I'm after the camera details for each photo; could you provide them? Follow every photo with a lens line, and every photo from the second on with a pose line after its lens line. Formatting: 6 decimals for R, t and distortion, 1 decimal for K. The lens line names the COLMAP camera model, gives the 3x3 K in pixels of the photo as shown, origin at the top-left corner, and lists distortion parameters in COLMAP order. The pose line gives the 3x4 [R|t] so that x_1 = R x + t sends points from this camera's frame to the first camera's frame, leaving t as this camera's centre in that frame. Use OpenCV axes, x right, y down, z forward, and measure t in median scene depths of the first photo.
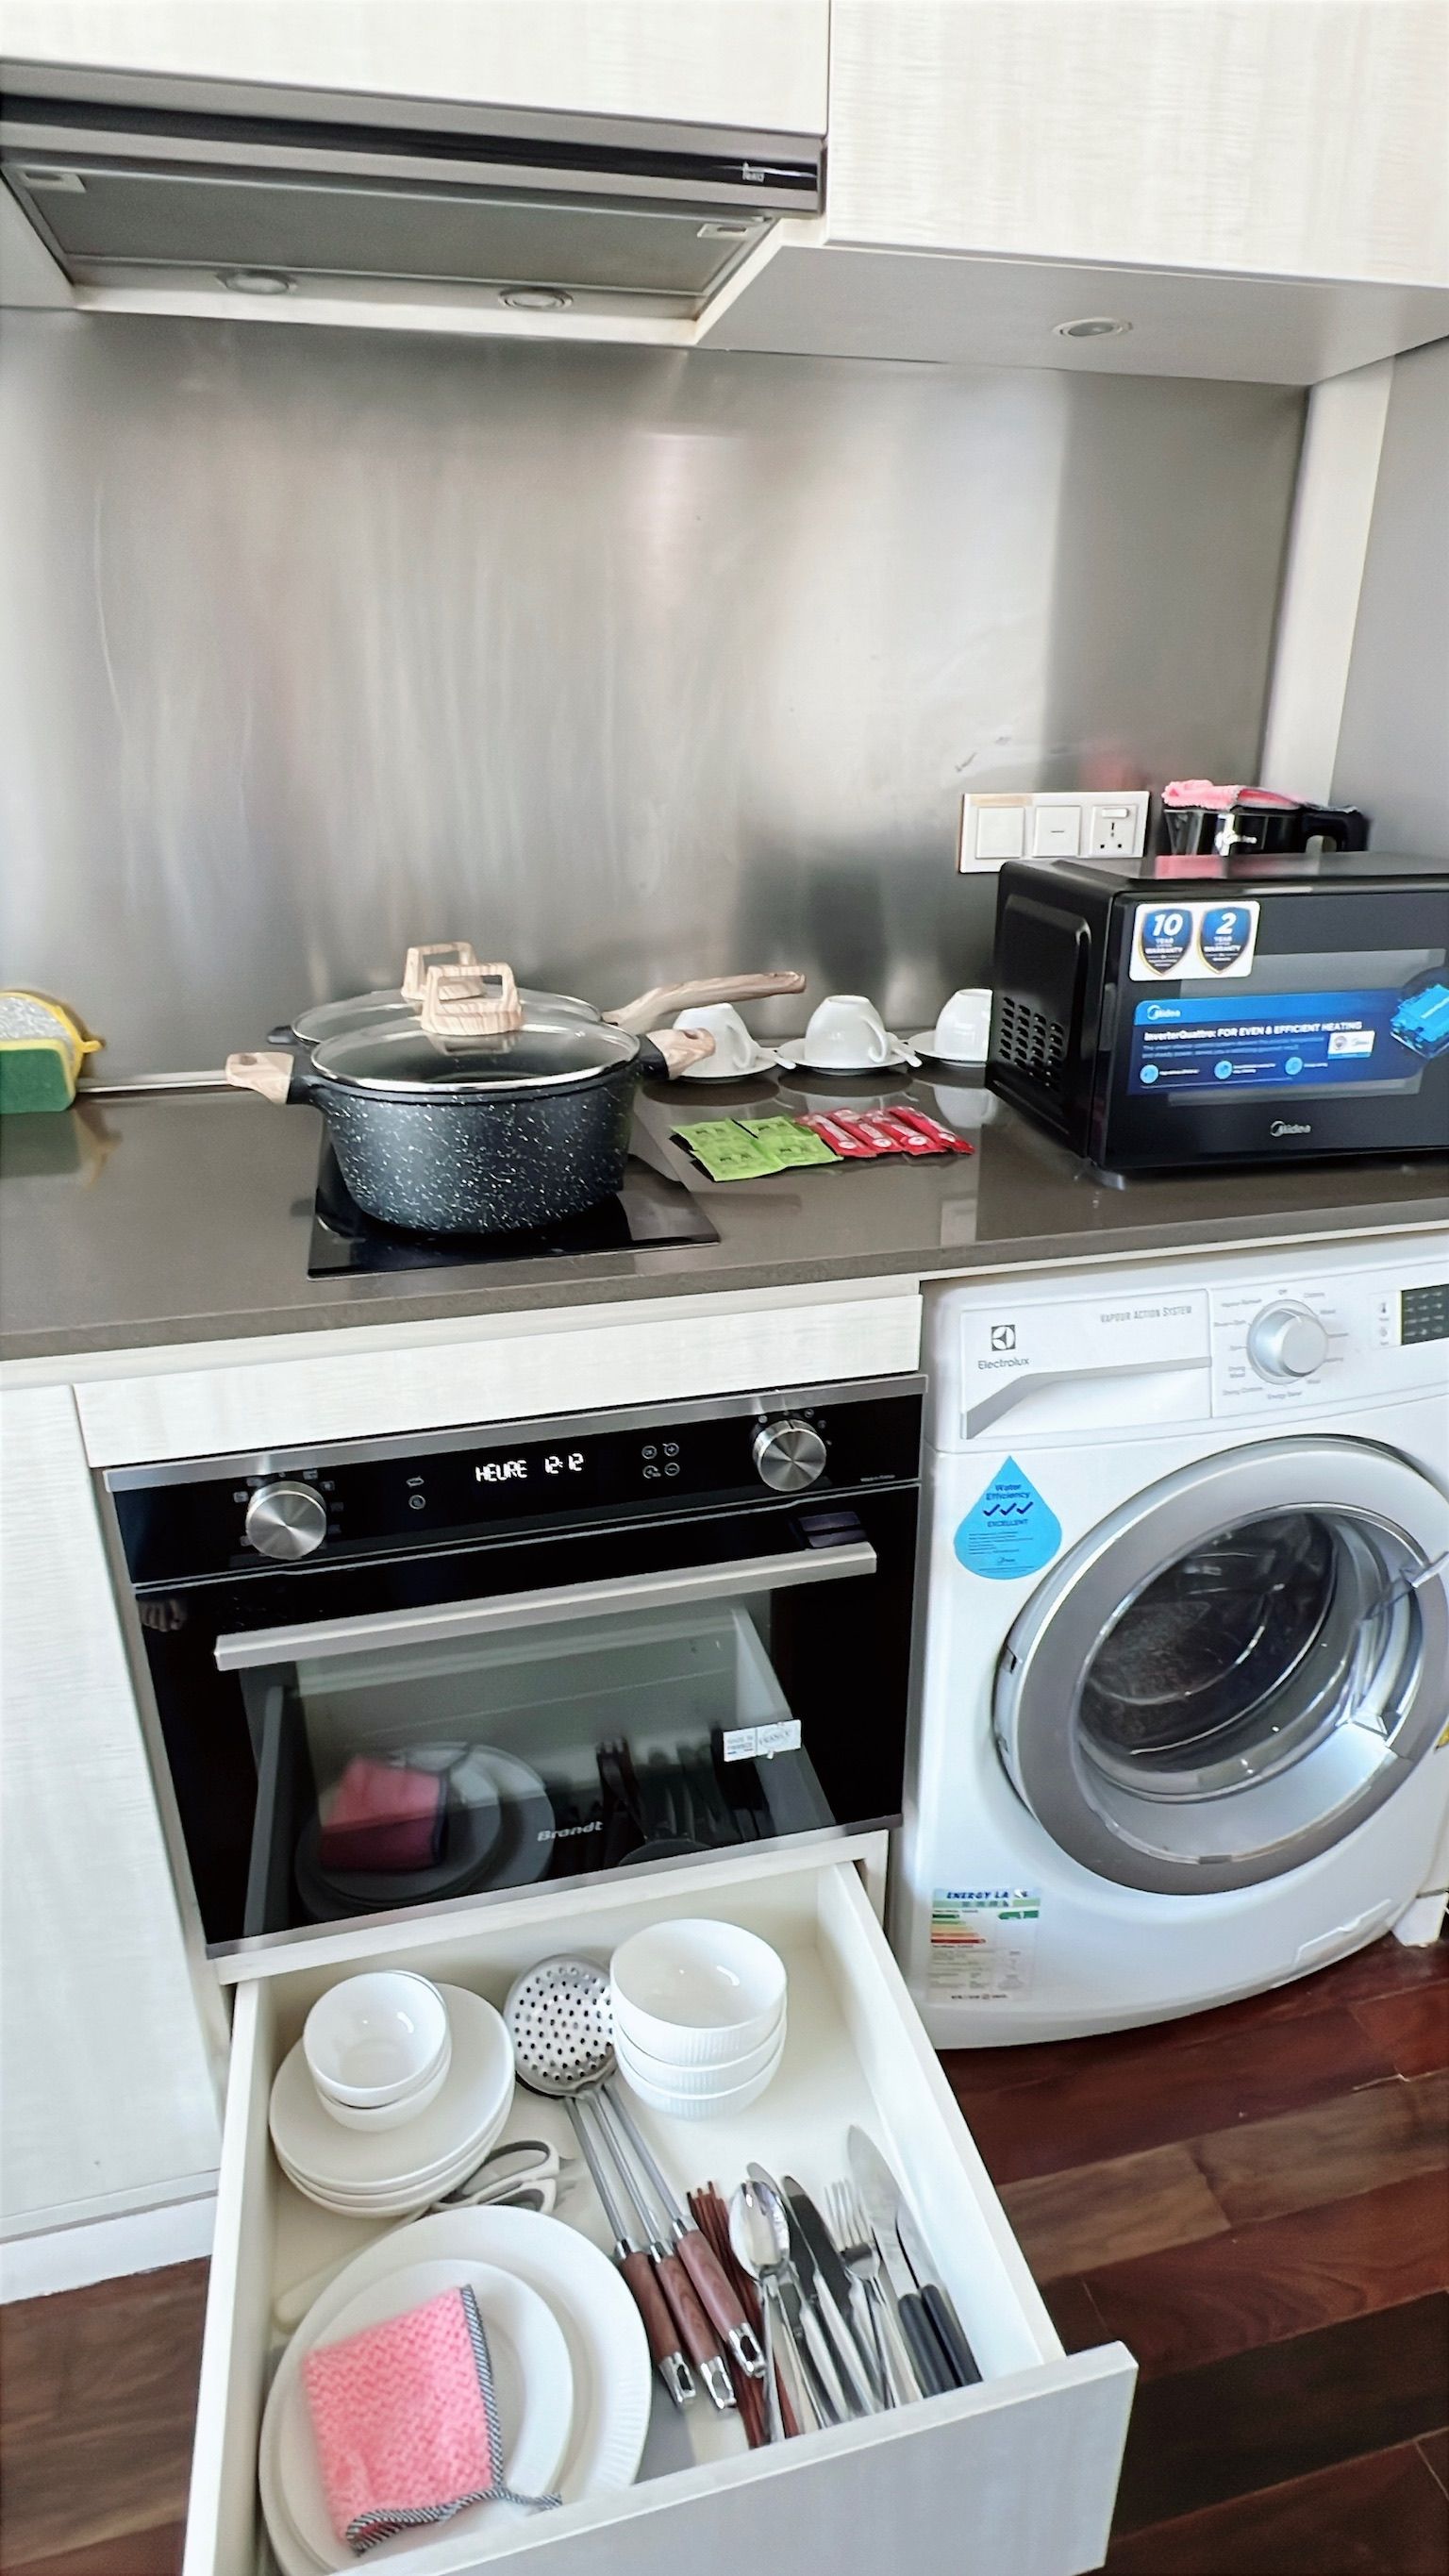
lens RADIAL K [[1381.1, 0, 731.5], [0, 1381.1, 1287.3], [0, 0, 1]] dist [-0.011400, 0.000041]
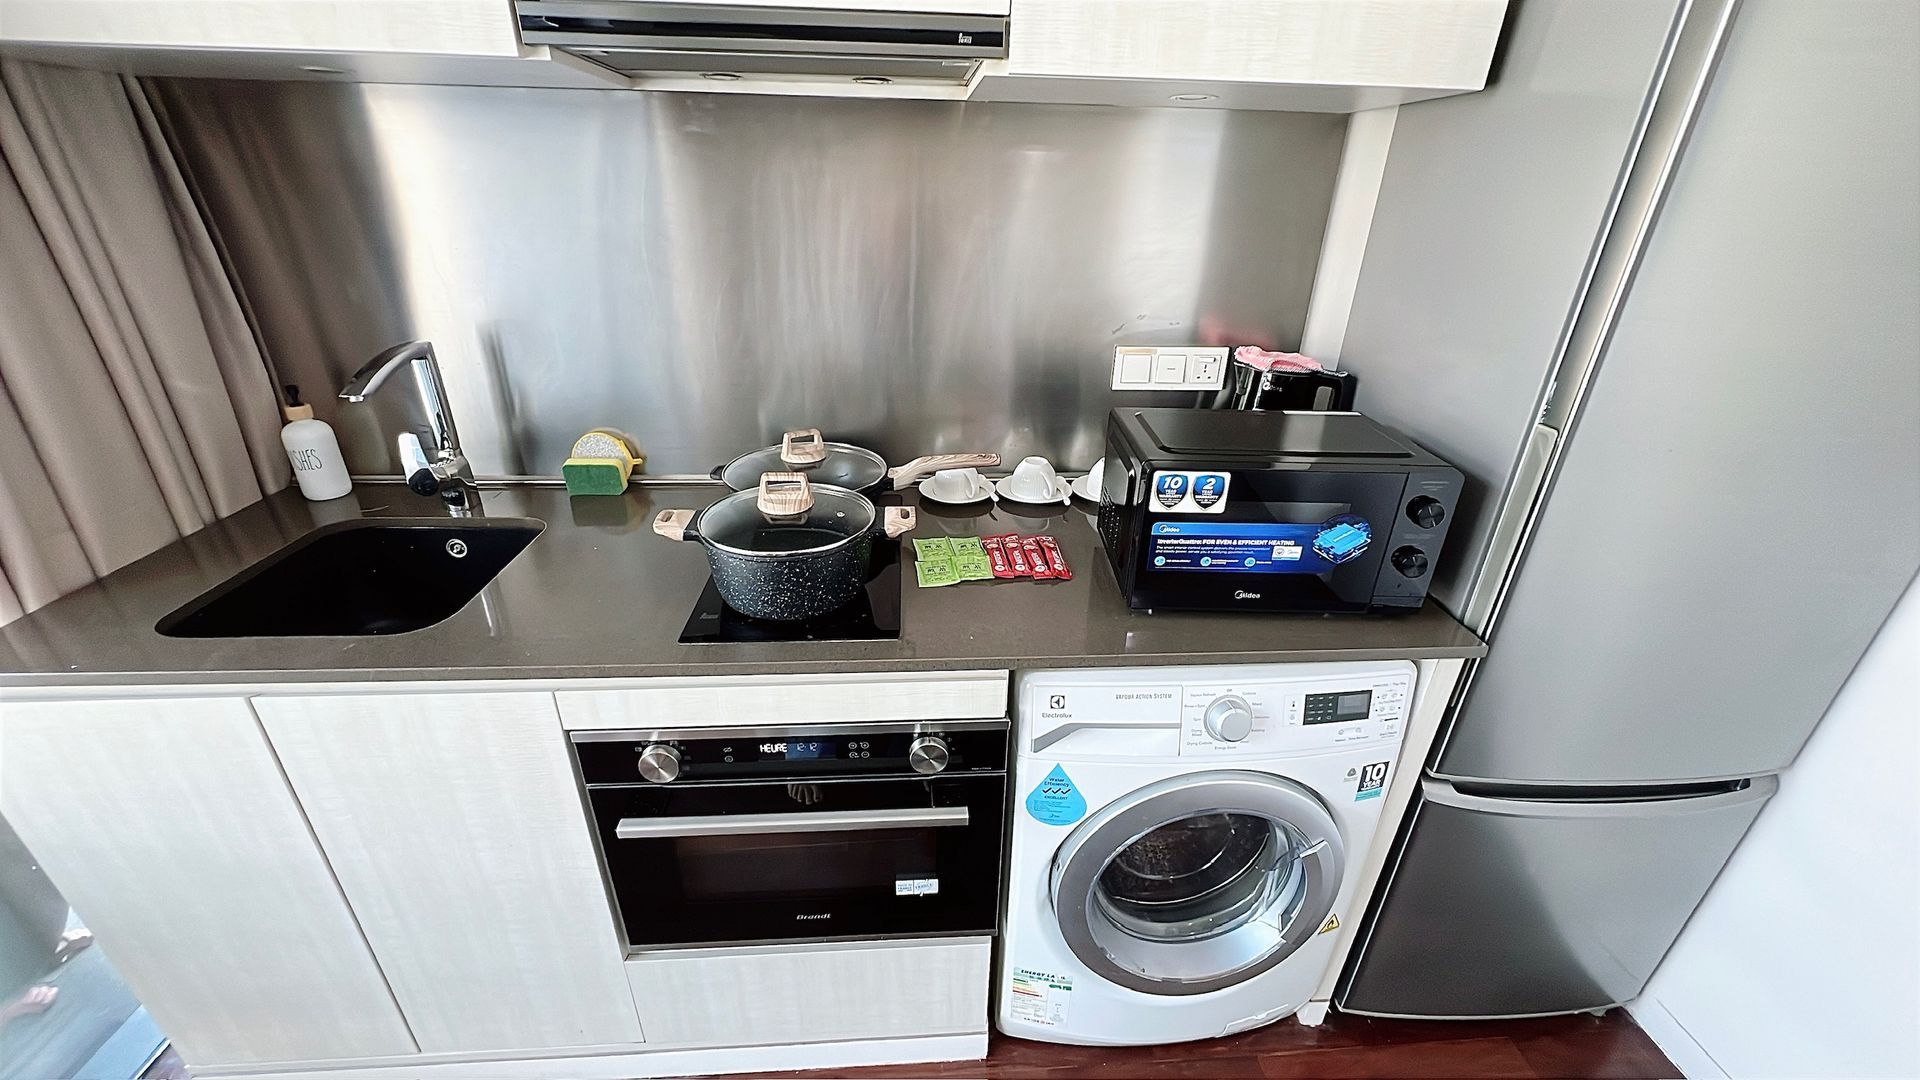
lens RADIAL K [[738.9, 0, 955.3], [0, 738.9, 540.1], [0, 0, 1]] dist [-0.011960, -0.000042]
pose [[0.983764, 0.096705, -0.151184, 0.186036], [-0.088344, 0.994215, 0.061089, -0.213209], [0.156217, -0.046741, 0.986616, 0.044490]]
